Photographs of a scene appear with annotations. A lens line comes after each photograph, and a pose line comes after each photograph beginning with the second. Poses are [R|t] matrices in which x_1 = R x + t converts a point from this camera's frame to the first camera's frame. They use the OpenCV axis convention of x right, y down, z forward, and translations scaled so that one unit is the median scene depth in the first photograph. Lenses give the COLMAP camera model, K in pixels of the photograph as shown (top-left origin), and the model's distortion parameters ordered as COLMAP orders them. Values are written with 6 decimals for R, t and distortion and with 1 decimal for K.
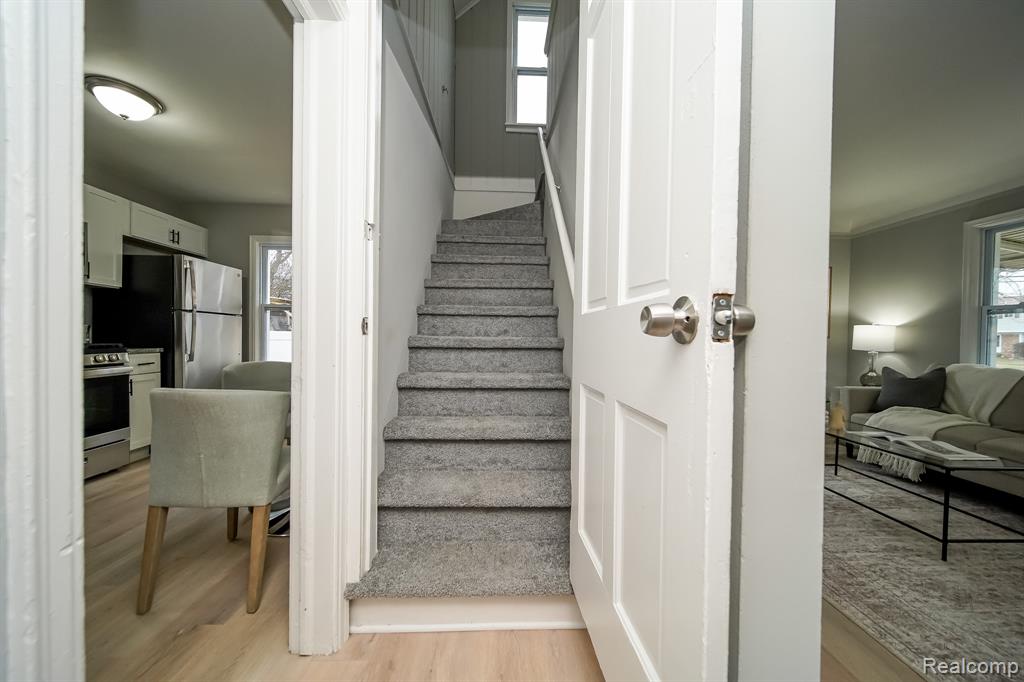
lens RADIAL K [[358.7, 0, 514.7], [0, 358.7, 344.0], [0, 0, 1]] dist [-0.008893, -0.000094]
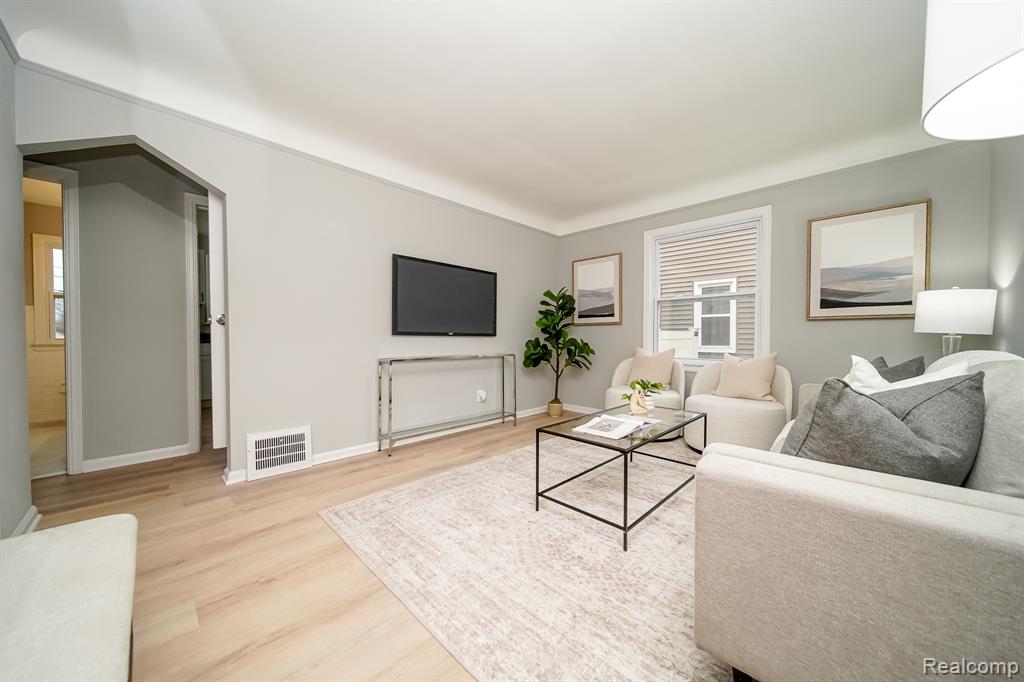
lens RADIAL K [[363.5, 0, 515.0], [0, 363.5, 340.6], [0, 0, 1]] dist [0.000639, -0.000006]
pose [[0.703021, -0.008218, -0.711122, 1.519069], [0.002882, 0.999958, -0.008707, 0.054576], [0.711164, 0.004072, 0.703015, 0.088922]]
